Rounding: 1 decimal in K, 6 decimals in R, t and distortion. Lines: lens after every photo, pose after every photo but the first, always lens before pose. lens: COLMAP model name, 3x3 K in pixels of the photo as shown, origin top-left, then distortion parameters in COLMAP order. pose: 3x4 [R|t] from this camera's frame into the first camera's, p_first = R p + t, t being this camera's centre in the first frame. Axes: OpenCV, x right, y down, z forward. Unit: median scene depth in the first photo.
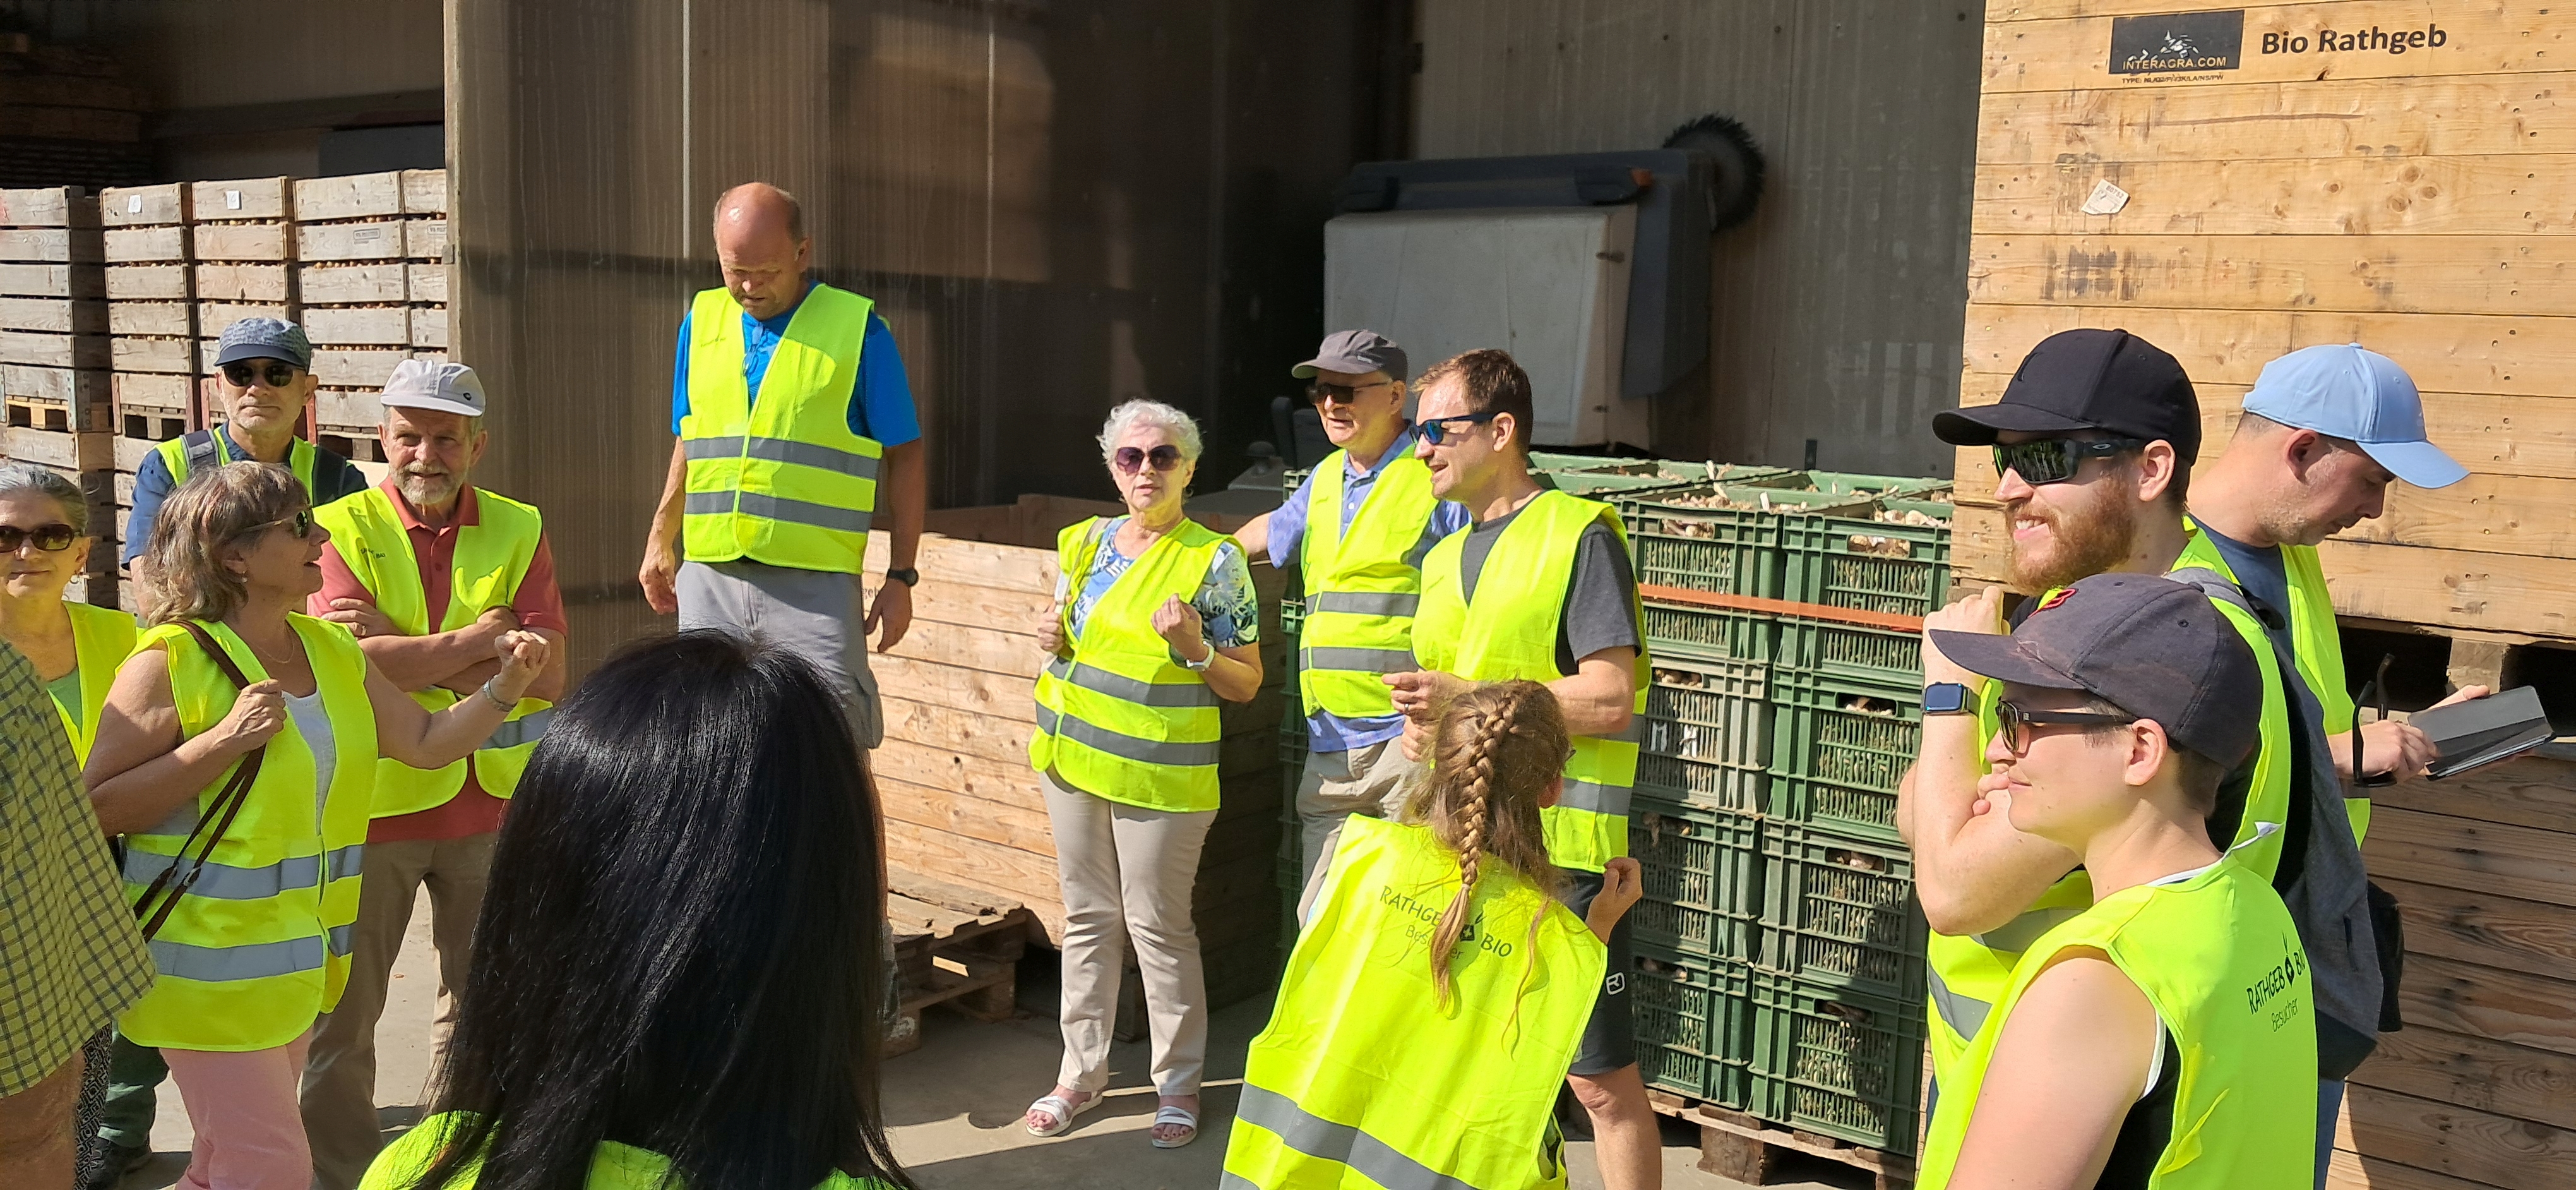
lens RADIAL K [[2029.3, 0, 1260.2], [0, 2029.3, 567.4], [0, 0, 1]] dist [0.101897, -0.188360]
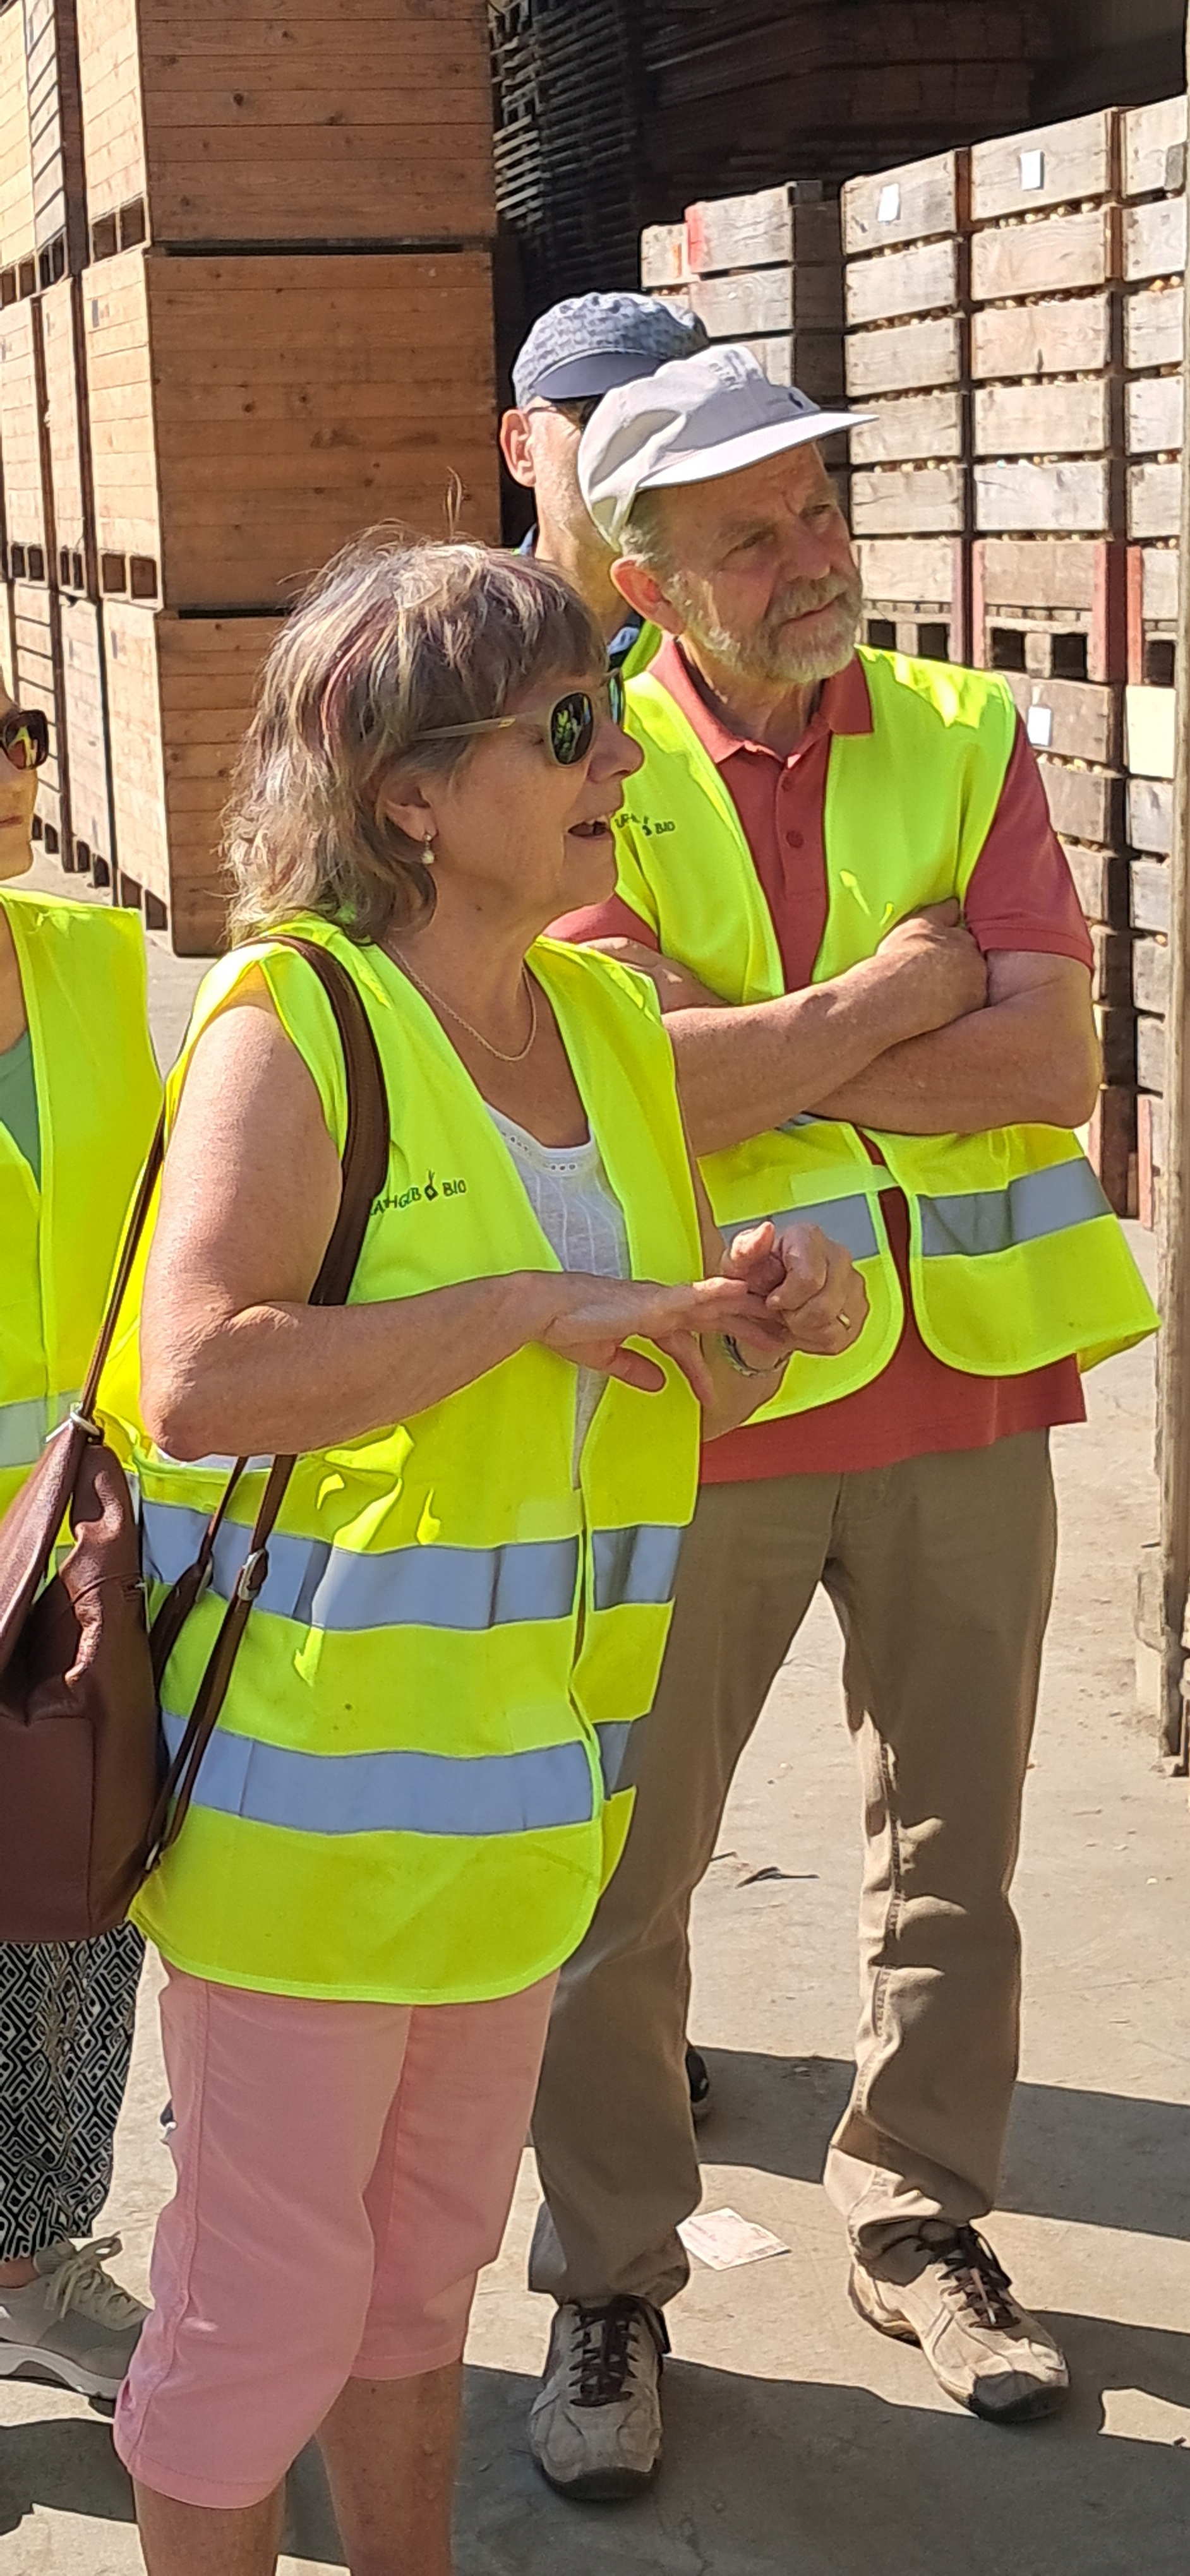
lens RADIAL K [[4026.2, 0, 595.0], [0, 4026.2, 1288.0], [0, 0, 1]] dist [0.334036, -1.762692]
pose [[0.801026, 0.073337, -0.594120, 0.054789], [-0.026714, 0.995858, 0.086909, 0.017569], [0.598033, -0.053745, 0.799668, 0.272990]]
